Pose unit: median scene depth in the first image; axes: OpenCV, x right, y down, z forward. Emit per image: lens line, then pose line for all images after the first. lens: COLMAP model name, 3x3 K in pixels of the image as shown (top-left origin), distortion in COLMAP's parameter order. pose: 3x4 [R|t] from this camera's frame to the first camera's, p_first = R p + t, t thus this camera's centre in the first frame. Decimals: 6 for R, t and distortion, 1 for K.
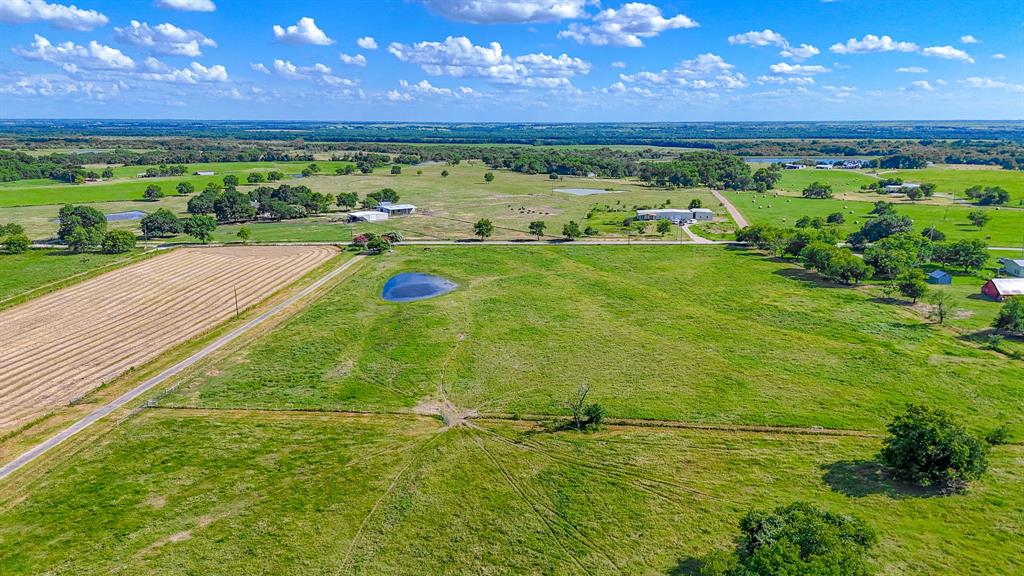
lens RADIAL K [[774.6, 0, 512.5], [0, 774.6, 282.6], [0, 0, 1]] dist [0.065901, -0.056880]
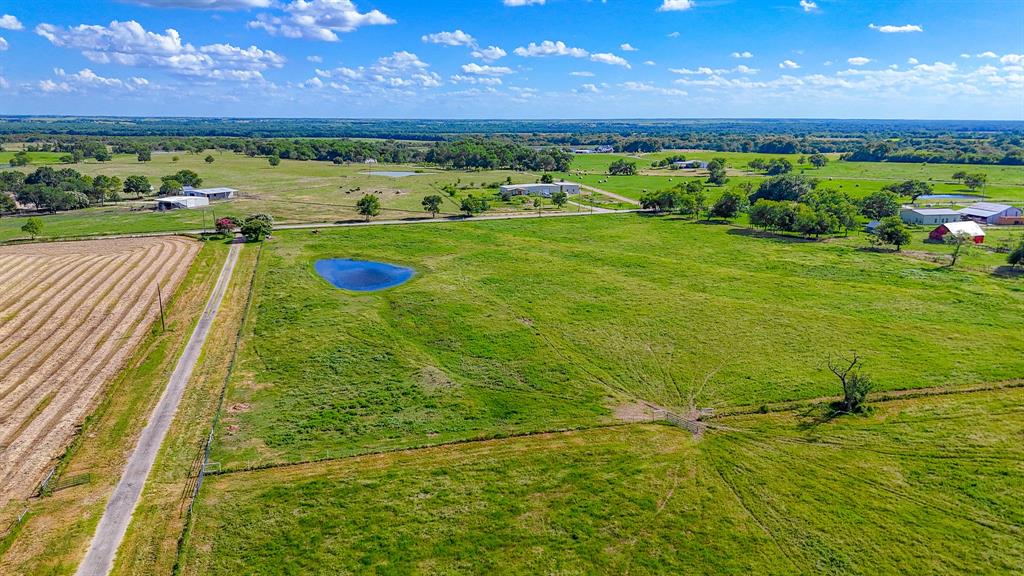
lens RADIAL K [[773.4, 0, 512.0], [0, 773.4, 288.0], [0, 0, 1]] dist [0.065970, -0.057853]
pose [[0.930262, -0.077001, 0.358726, -0.143669], [0.073413, 0.997022, 0.023636, 0.006787], [-0.359477, 0.004347, 0.933144, 0.116334]]
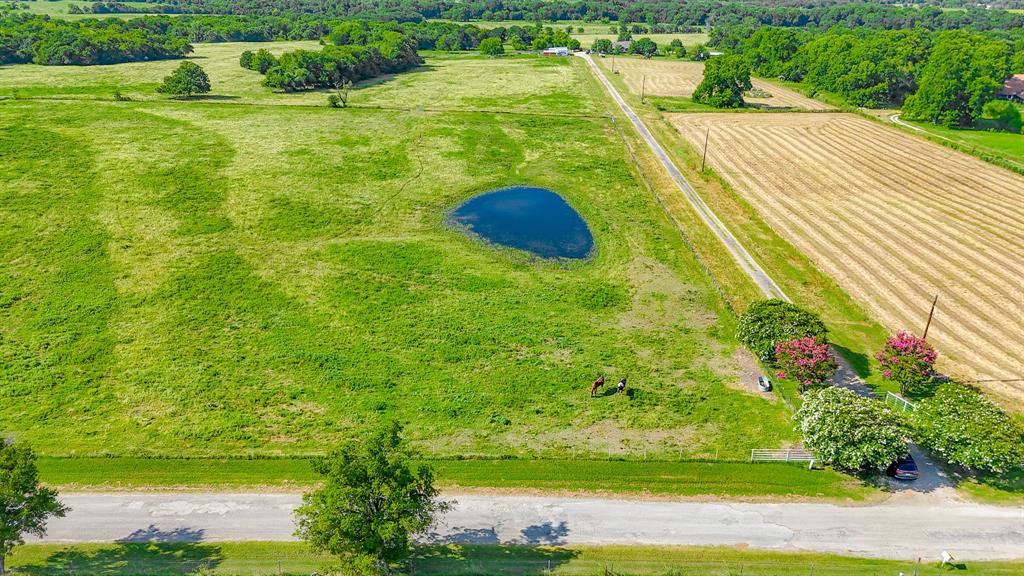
lens RADIAL K [[773.4, 0, 512.0], [0, 773.4, 288.0], [0, 0, 1]] dist [0.065970, -0.057853]
pose [[-0.995691, 0.024573, -0.089418, -0.036974], [-0.029289, 0.831562, 0.554659, -0.135462], [0.087987, 0.554888, -0.827259, 0.793298]]
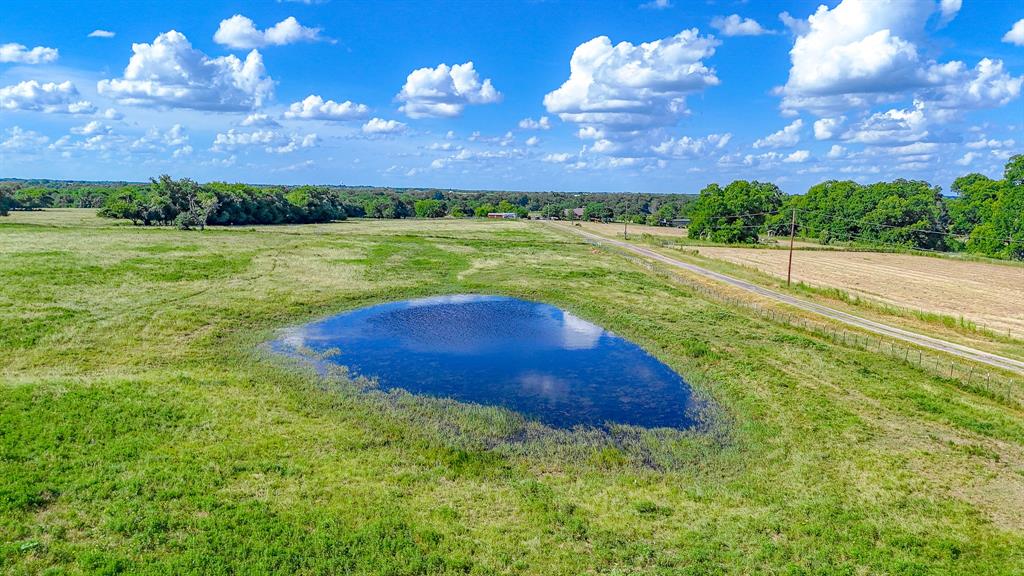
lens RADIAL K [[773.4, 0, 512.0], [0, 773.4, 288.0], [0, 0, 1]] dist [0.065970, -0.057853]
pose [[-0.985778, 0.005856, -0.167949, -0.053442], [-0.049625, 0.944681, 0.324216, -0.042950], [0.160556, 0.327939, -0.930955, 0.647904]]
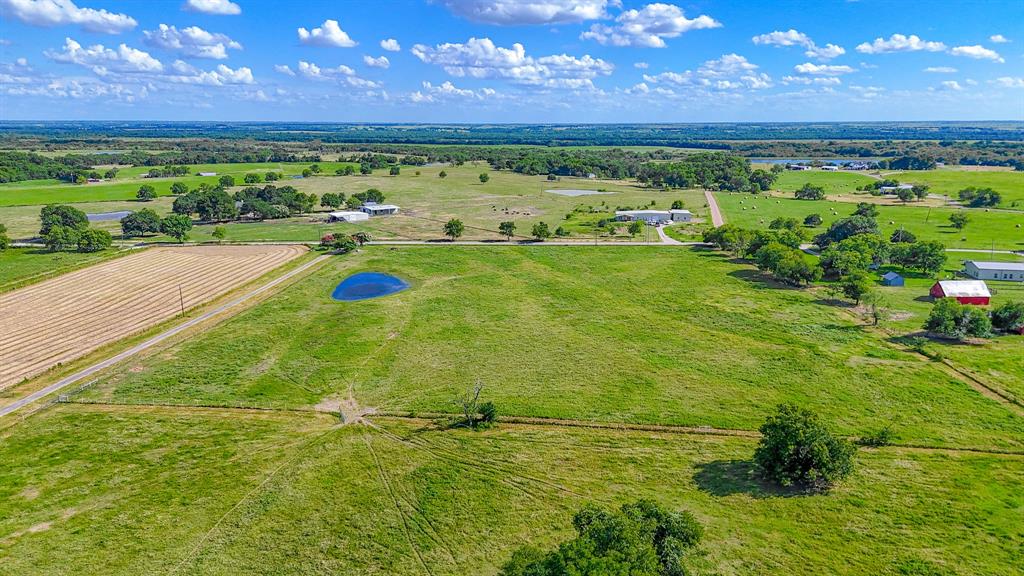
lens RADIAL K [[774.6, 0, 512.5], [0, 774.6, 282.6], [0, 0, 1]] dist [0.065901, -0.056880]
pose [[0.999566, 0.004902, -0.029053, 0.048887], [-0.004945, 0.999987, -0.001386, 0.000669], [0.029046, 0.001529, 0.999577, -0.001922]]
